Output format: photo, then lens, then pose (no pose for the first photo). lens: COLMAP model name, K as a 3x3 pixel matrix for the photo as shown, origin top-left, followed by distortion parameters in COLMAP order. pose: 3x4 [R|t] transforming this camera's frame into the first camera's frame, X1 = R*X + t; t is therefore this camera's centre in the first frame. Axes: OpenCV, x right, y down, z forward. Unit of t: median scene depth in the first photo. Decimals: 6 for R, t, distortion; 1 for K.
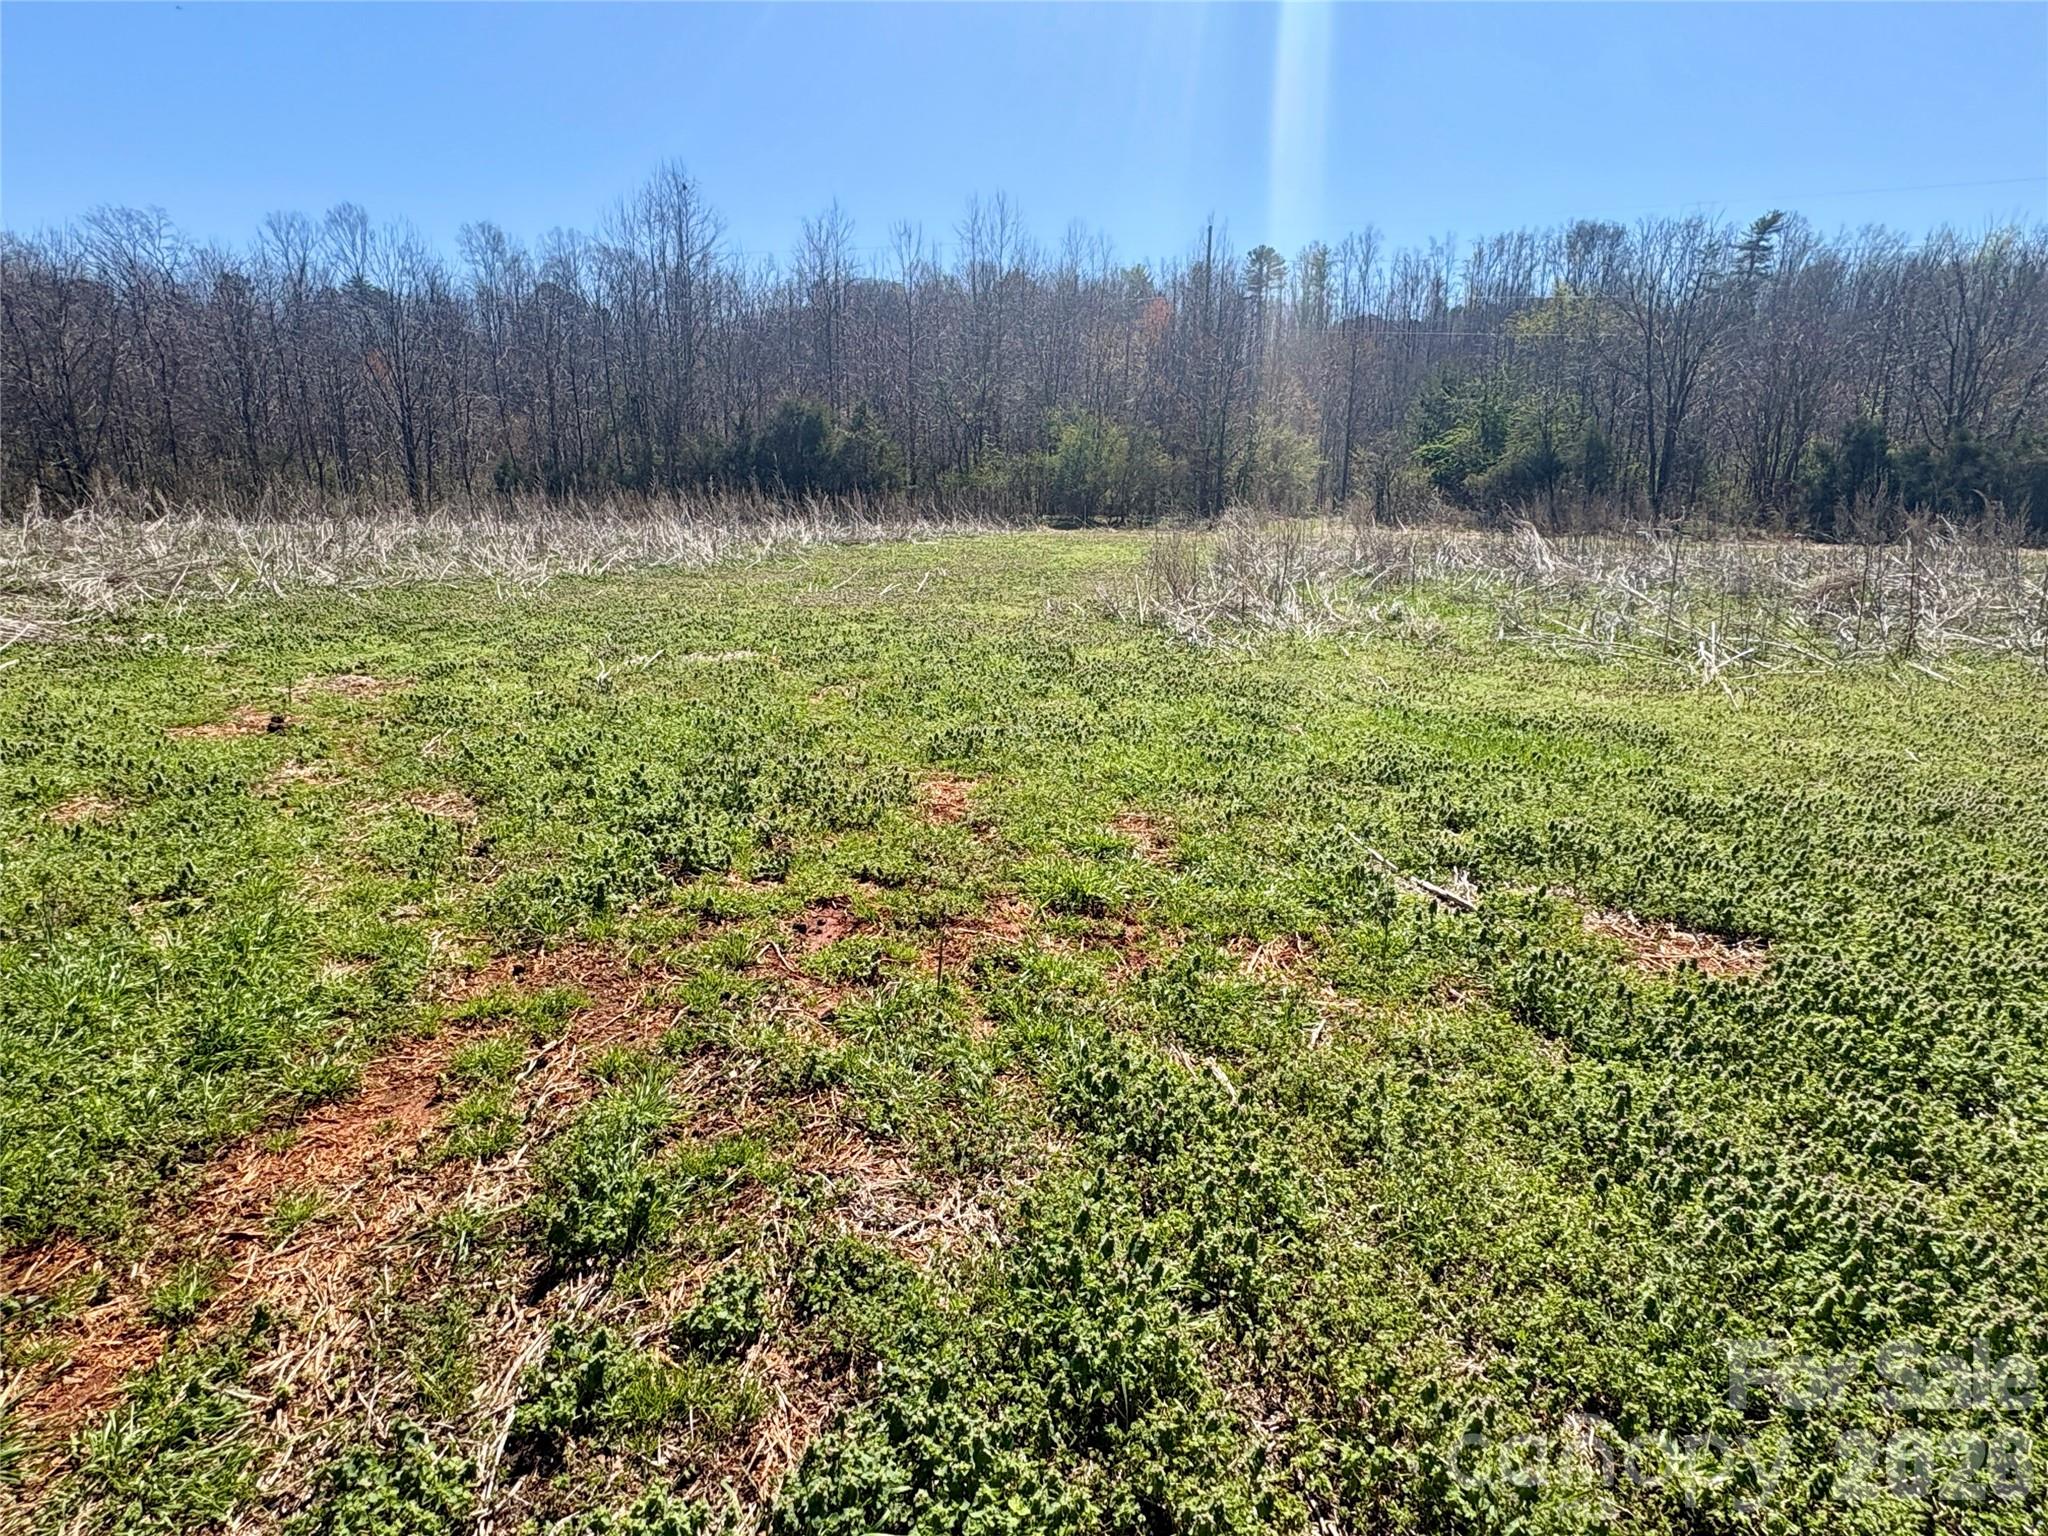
lens RADIAL K [[1148.3, 0, 1018.2], [0, 1148.3, 757.0], [0, 0, 1]] dist [-0.000722, 0.001849]
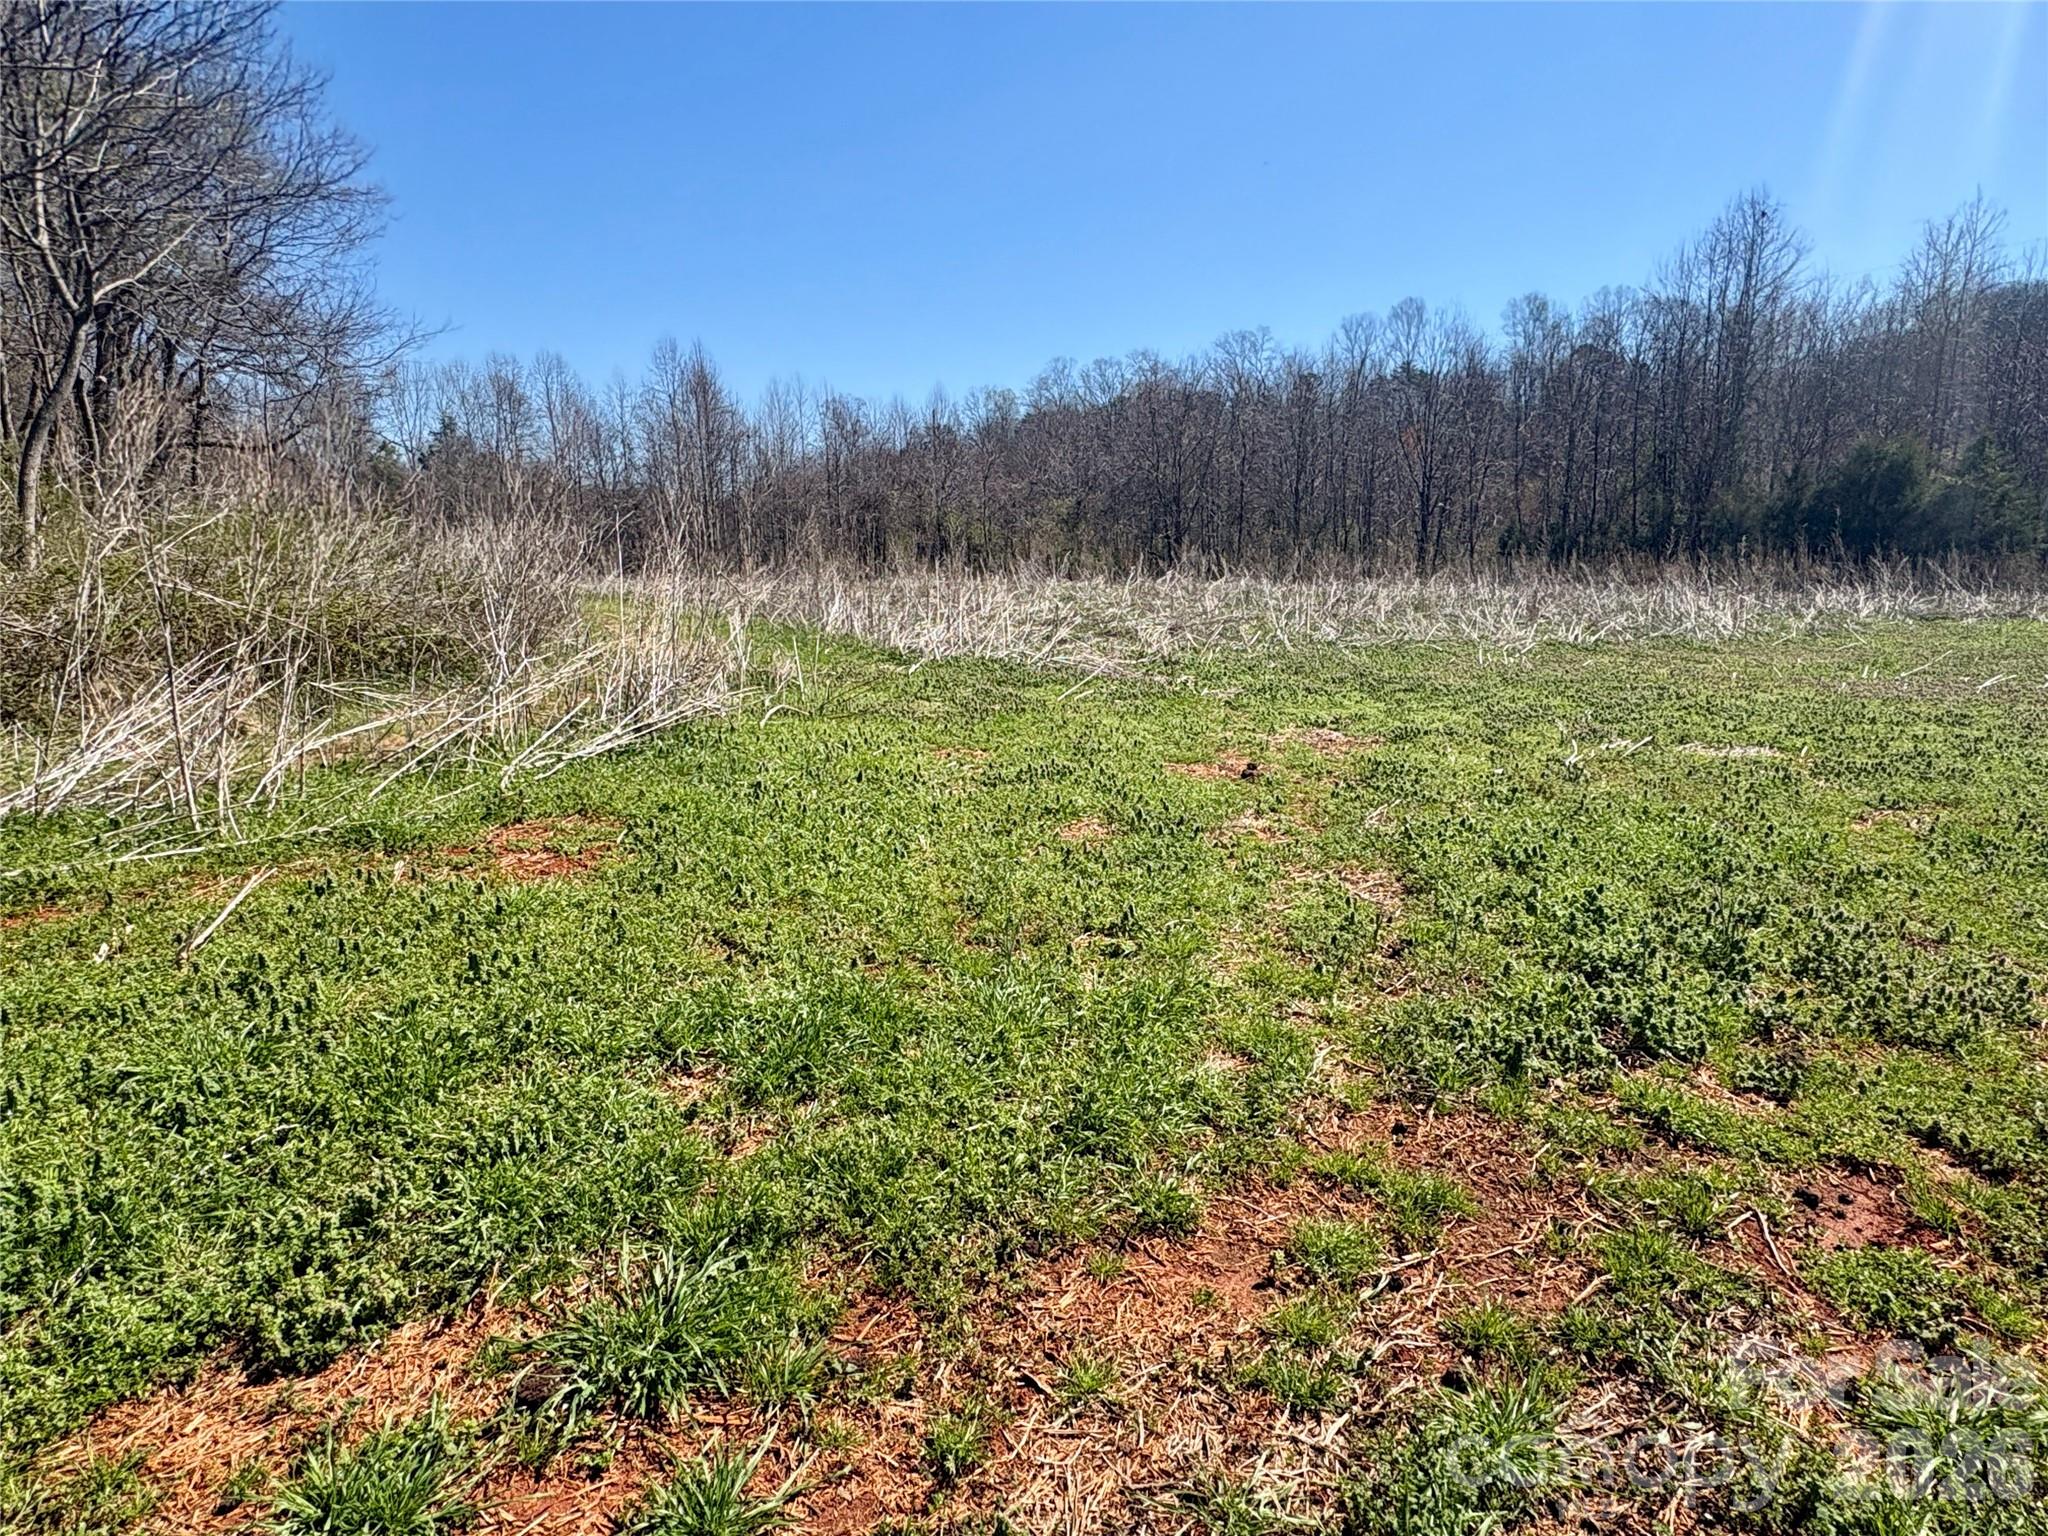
lens RADIAL K [[1148.3, 0, 1025.5], [0, 1148.3, 759.1], [0, 0, 1]] dist [-0.000722, 0.001849]
pose [[0.693925, 0.120409, -0.709909, -0.039903], [-0.156693, 0.987543, 0.014333, -0.026516], [0.702792, 0.101292, 0.704148, 0.119420]]
